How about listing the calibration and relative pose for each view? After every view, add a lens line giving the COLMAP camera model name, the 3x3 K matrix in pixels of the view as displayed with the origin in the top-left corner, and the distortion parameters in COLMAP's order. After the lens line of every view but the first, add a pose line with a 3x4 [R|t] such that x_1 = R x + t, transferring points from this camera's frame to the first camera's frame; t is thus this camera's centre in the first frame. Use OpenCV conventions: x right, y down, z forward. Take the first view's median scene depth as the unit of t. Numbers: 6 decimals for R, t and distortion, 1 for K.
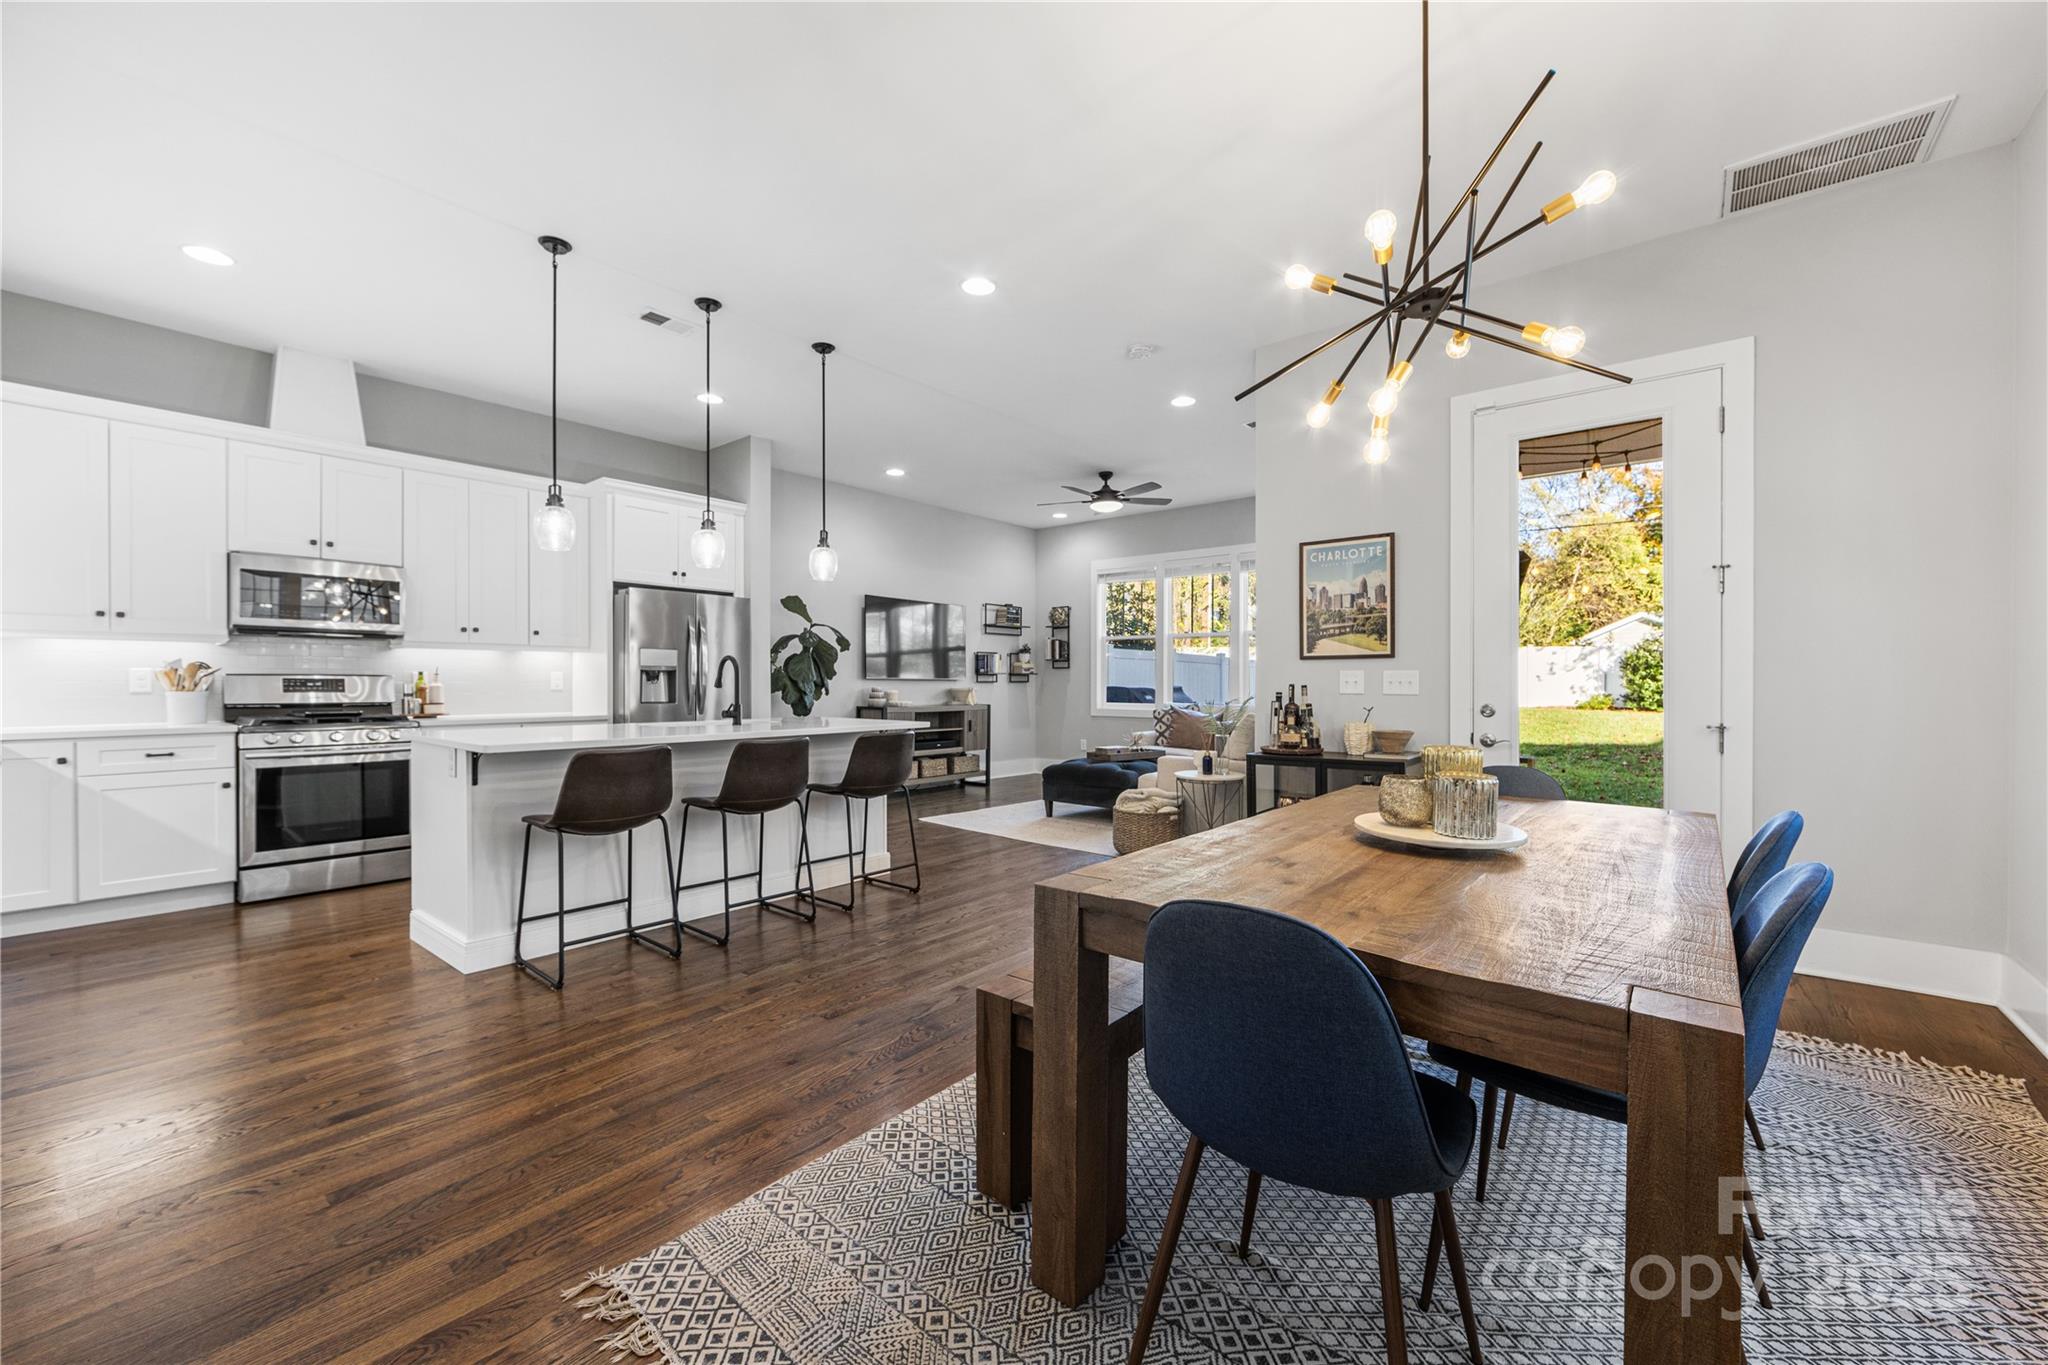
lens RADIAL K [[804.8, 0, 1024.8], [0, 804.8, 683.5], [0, 0, 1]] dist [-0.000170, -0.000056]
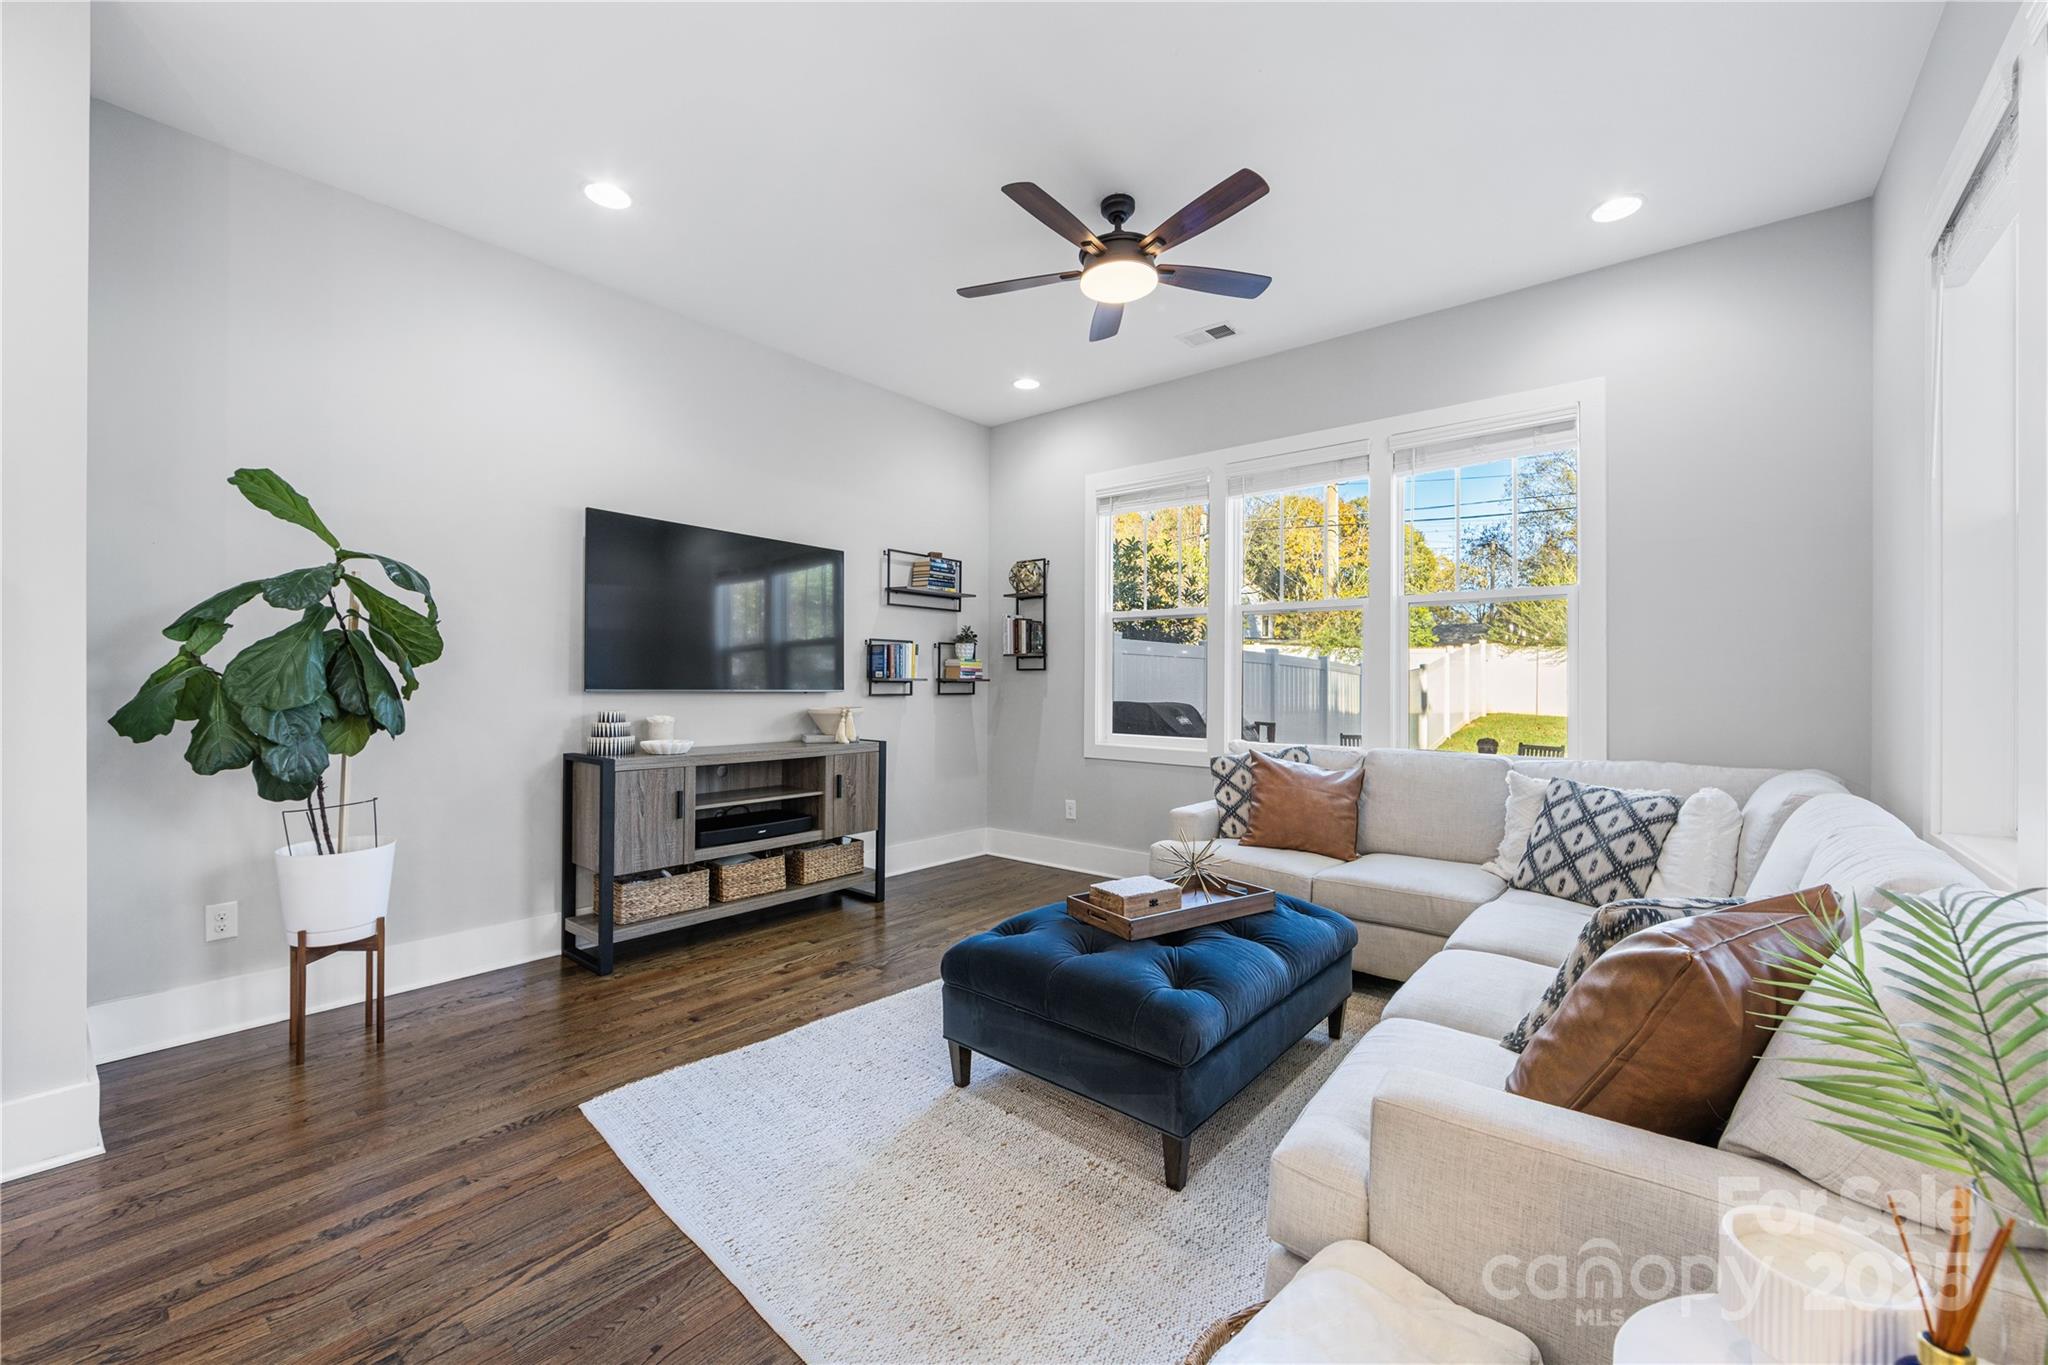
lens RADIAL K [[804.8, 0, 1022.8], [0, 804.8, 680.2], [0, 0, 1]] dist [-0.000170, -0.000056]
pose [[0.999991, 0.003831, -0.001842, 0.041332], [-0.003836, 0.999988, -0.003029, -0.010451], [0.001830, 0.003036, 0.999994, 0.452816]]
